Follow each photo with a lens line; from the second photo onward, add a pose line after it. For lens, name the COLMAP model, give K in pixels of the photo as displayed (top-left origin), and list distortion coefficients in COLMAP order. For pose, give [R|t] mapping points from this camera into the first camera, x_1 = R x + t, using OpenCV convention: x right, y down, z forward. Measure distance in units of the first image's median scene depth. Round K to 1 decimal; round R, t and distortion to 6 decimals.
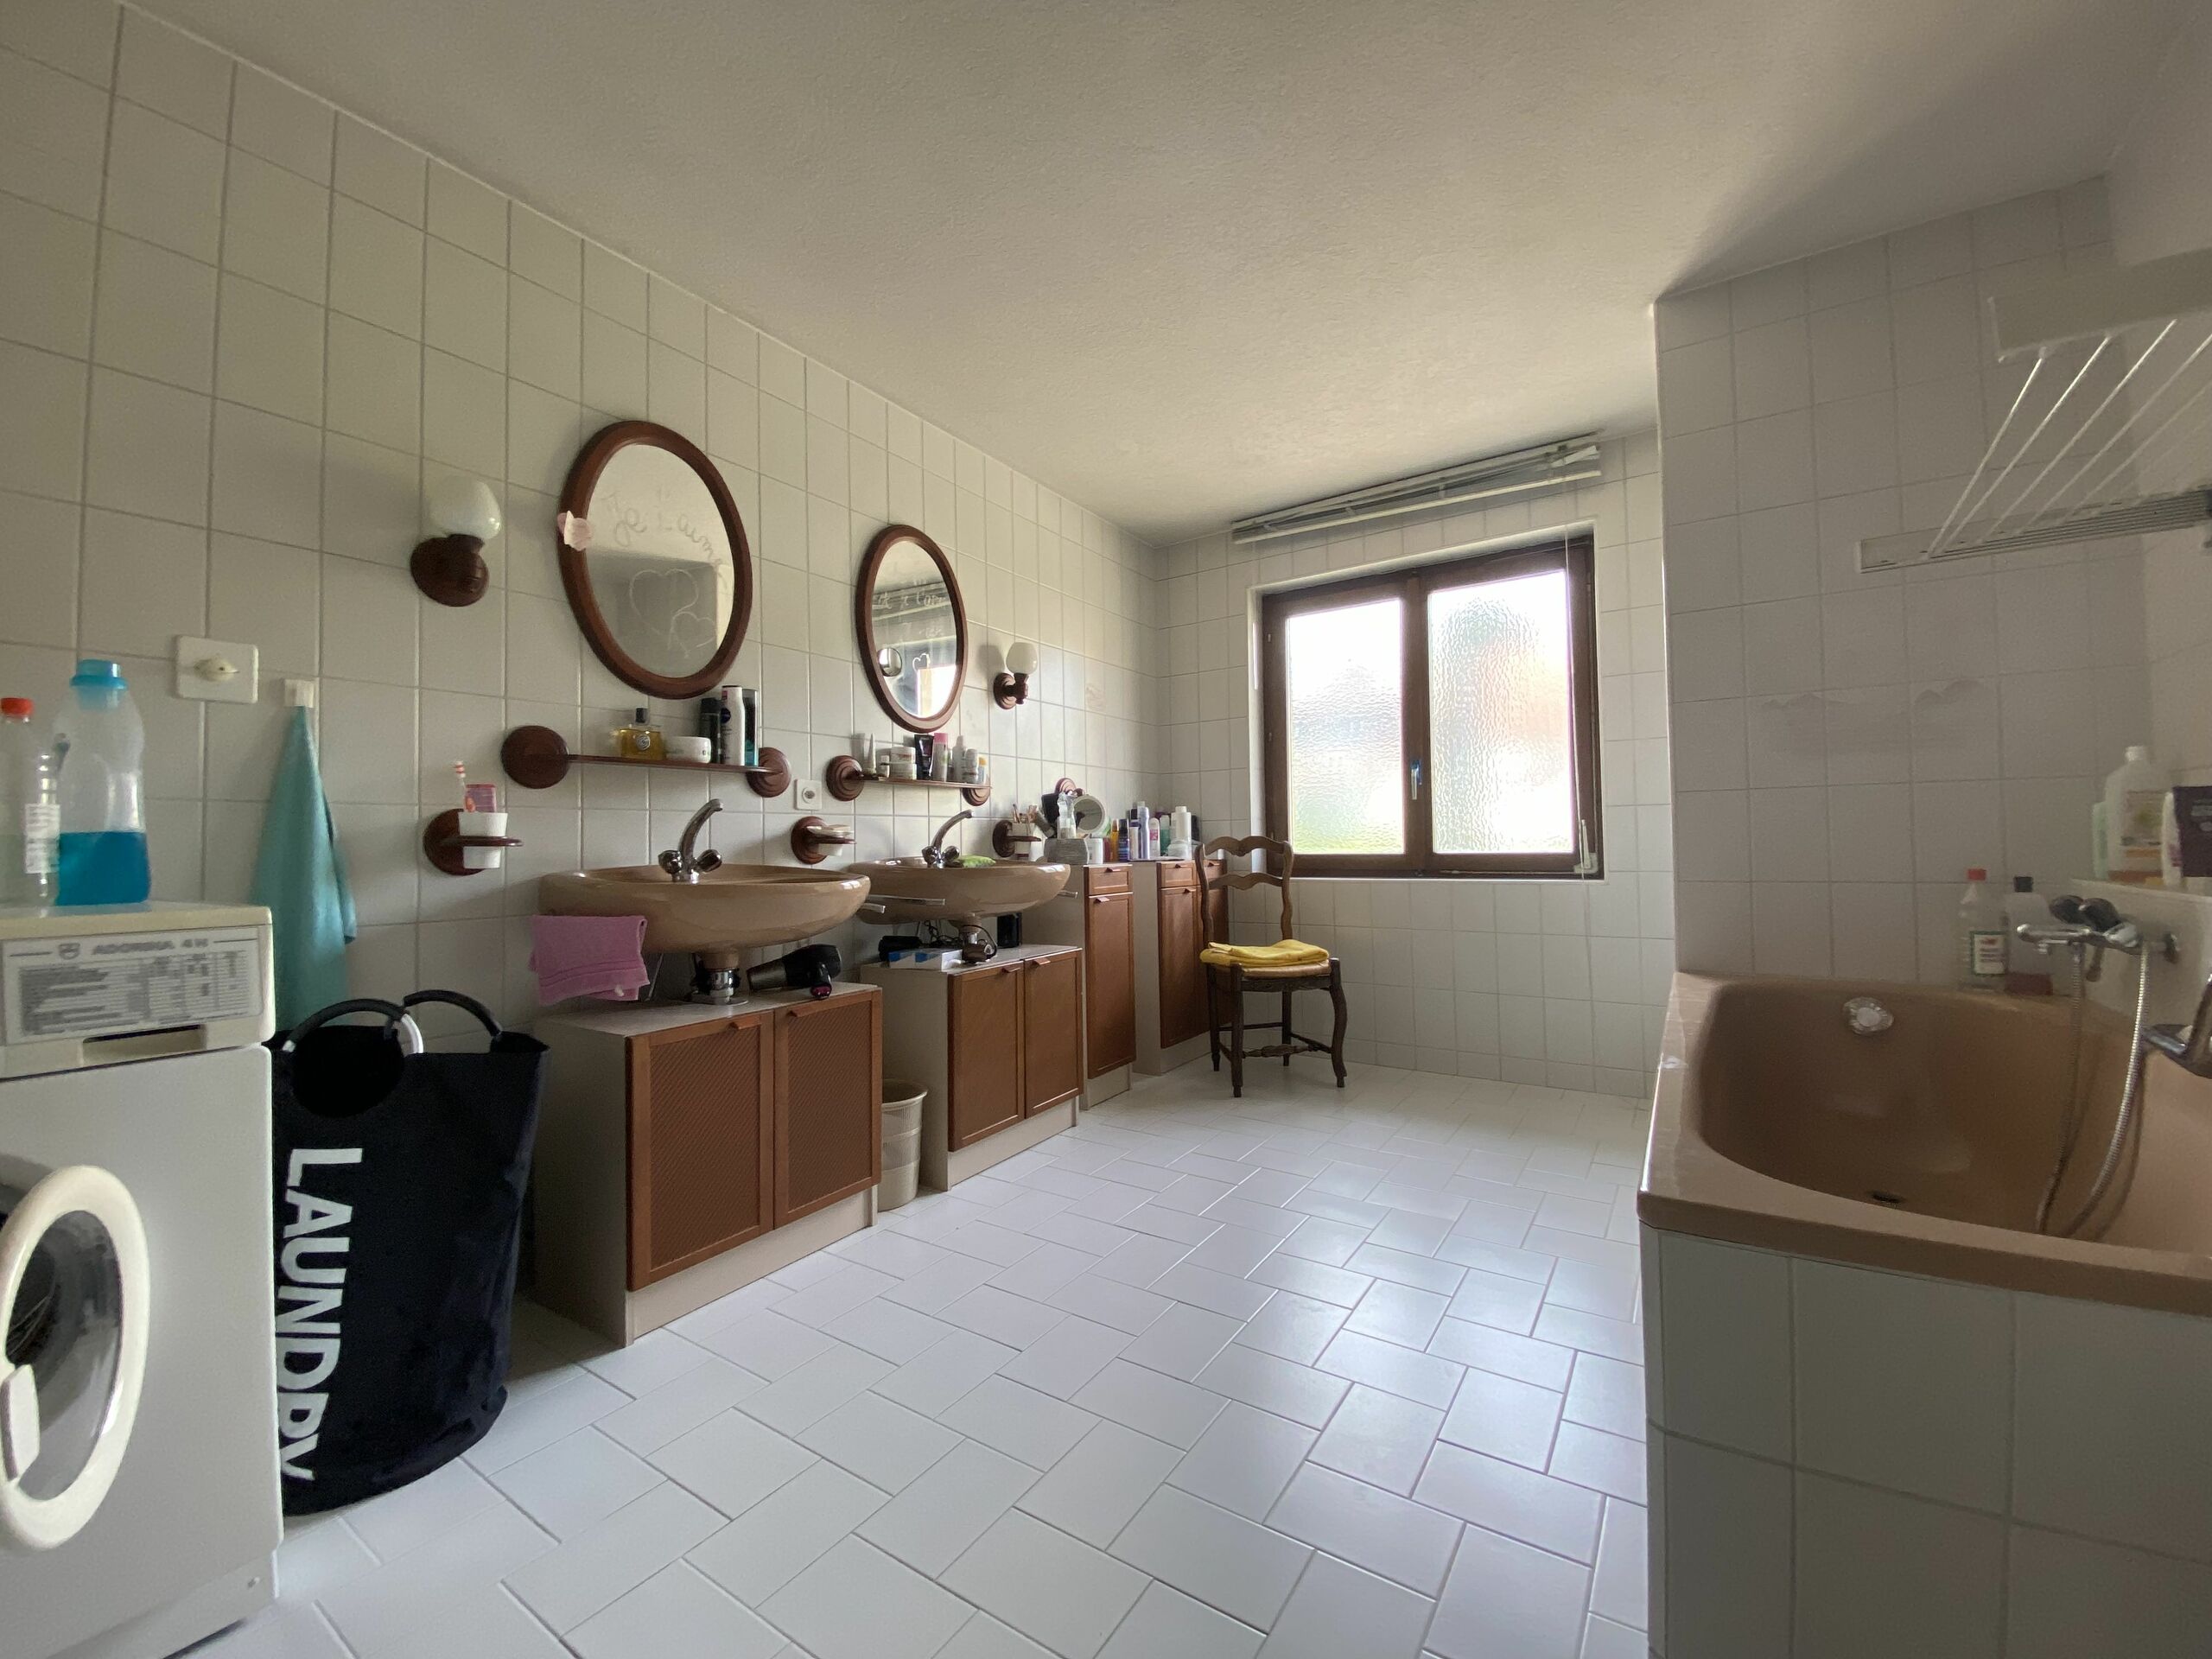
lens RADIAL K [[897.4, 0, 1106.0], [0, 897.4, 829.5], [0, 0, 1]] dist [-0.000098, -0.000005]
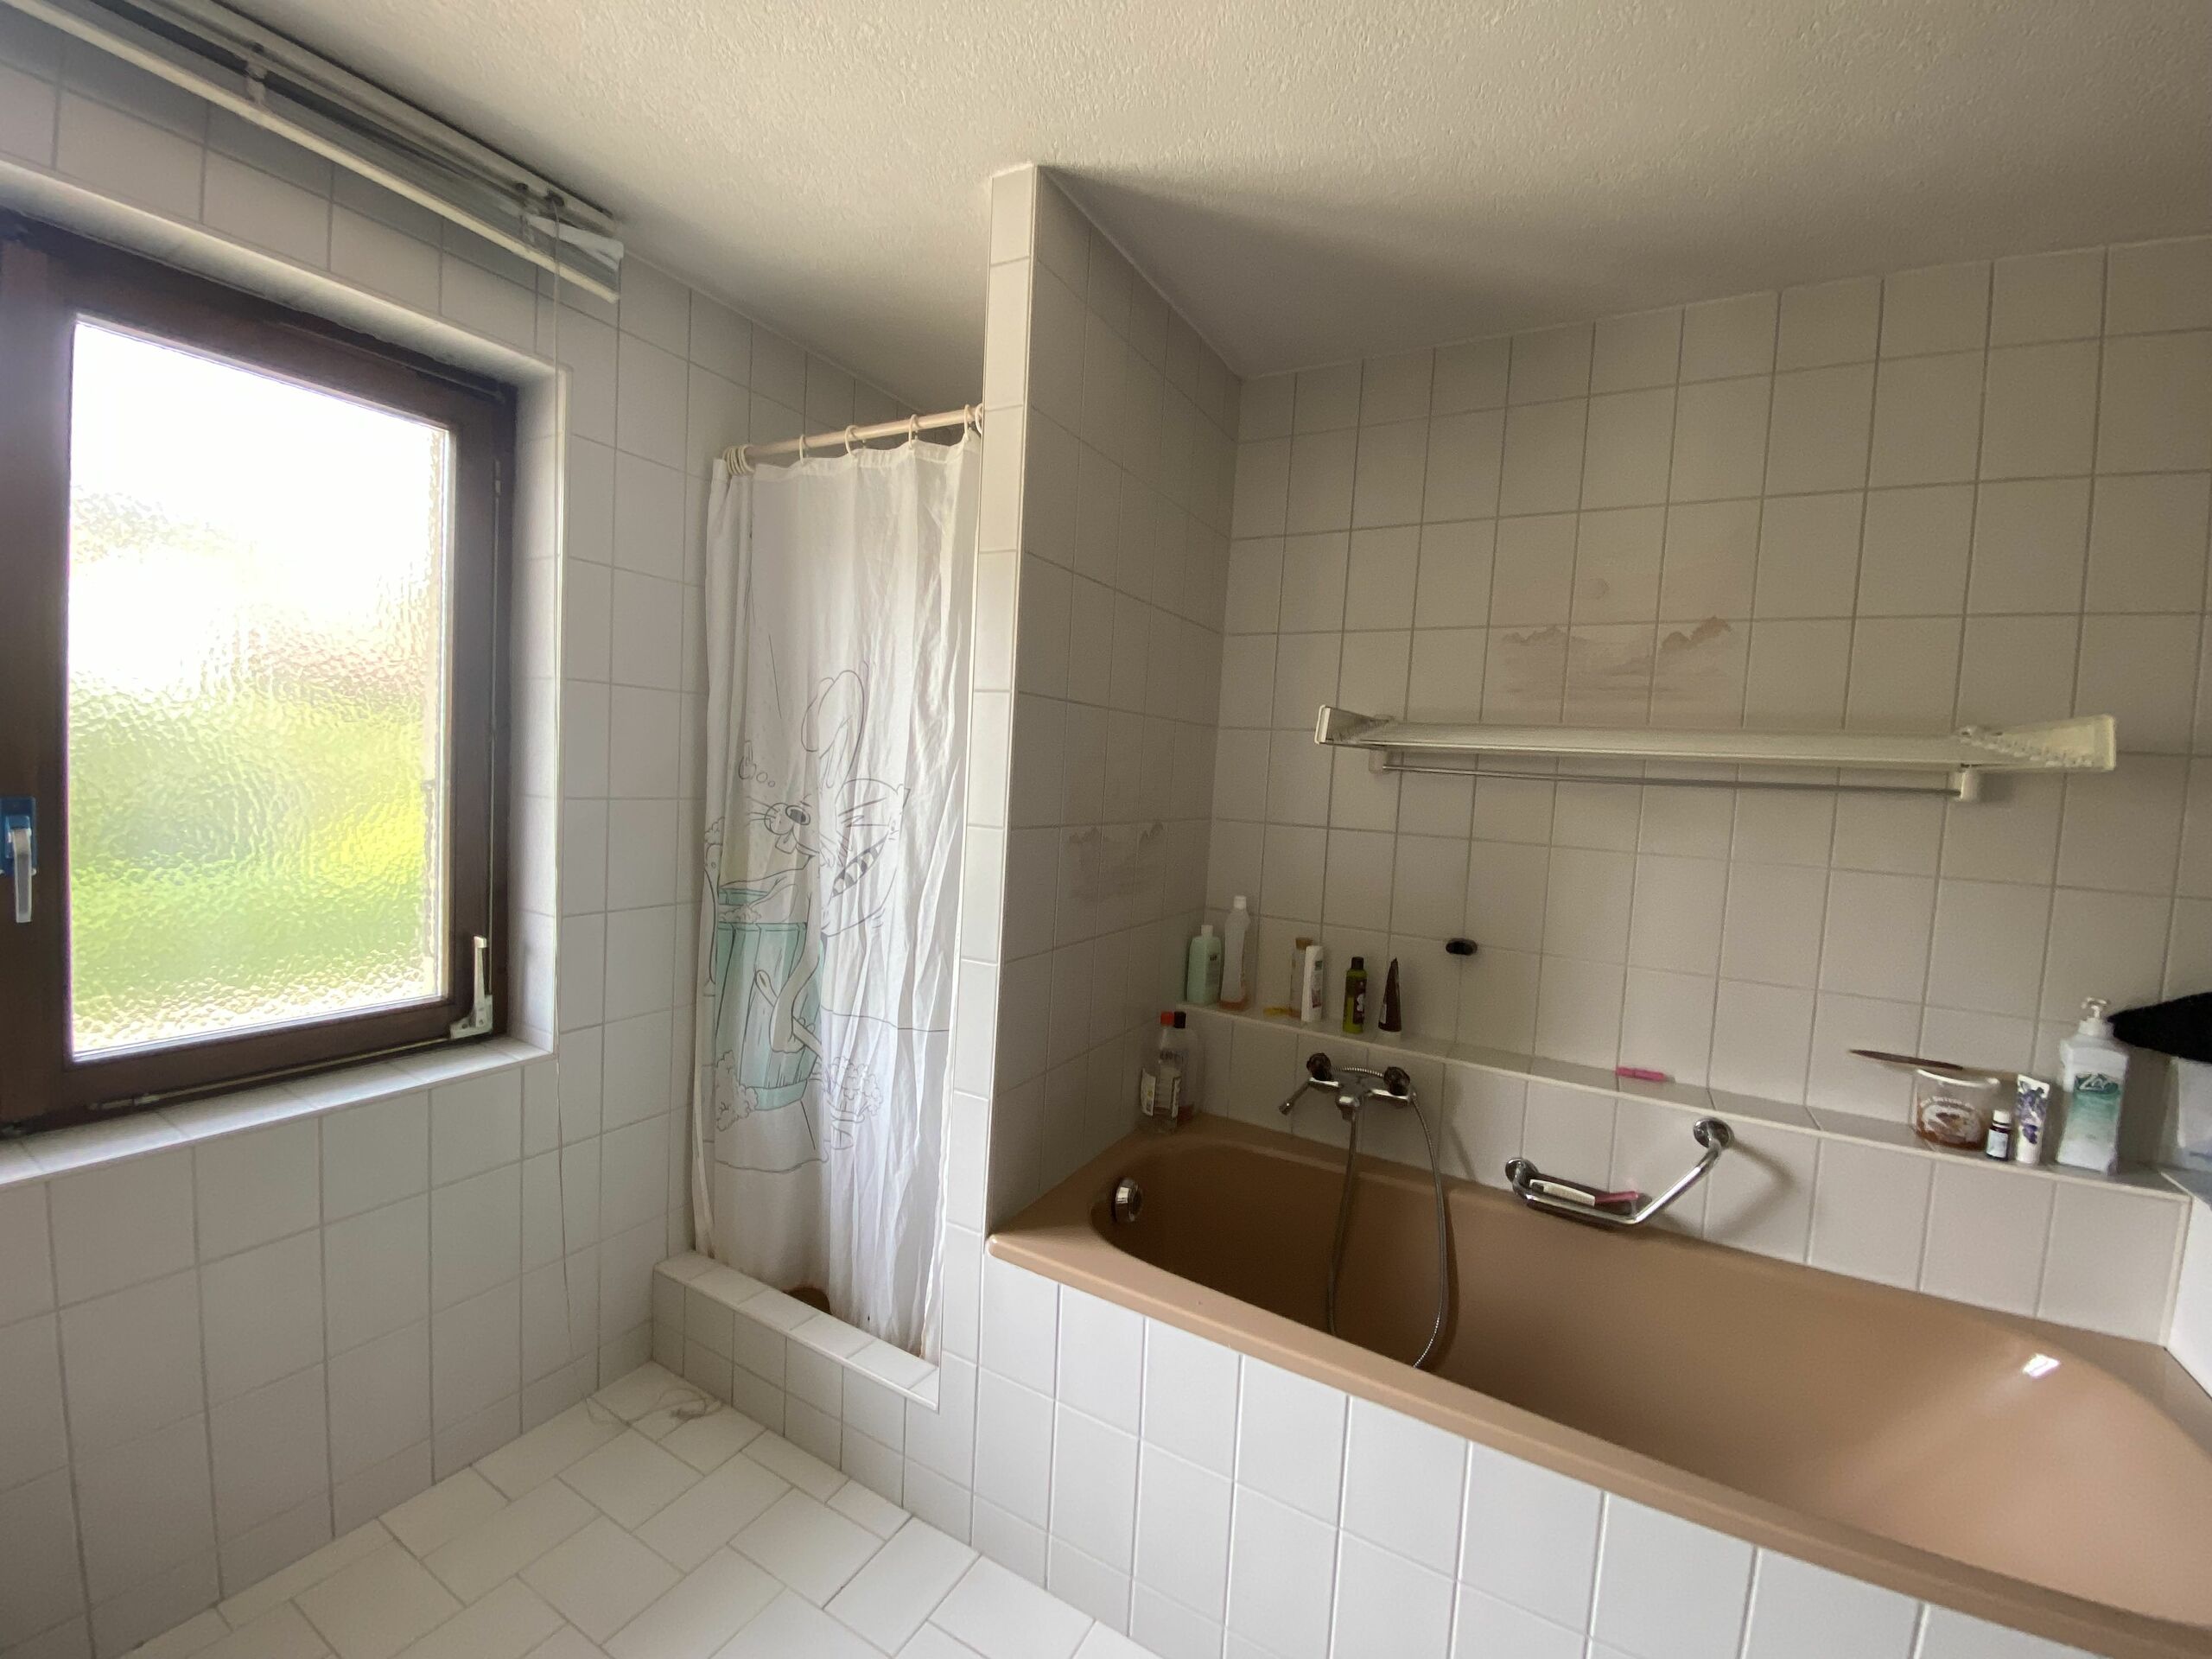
lens RADIAL K [[955.9, 0, 1106.0], [0, 955.9, 829.5], [0, 0, 1]] dist [0.000045, -0.000018]
pose [[-0.059265, -0.059508, 0.996467, -0.040228], [-0.072602, 0.995835, 0.055152, -0.129725], [-0.995599, -0.069077, -0.063339, 0.676712]]
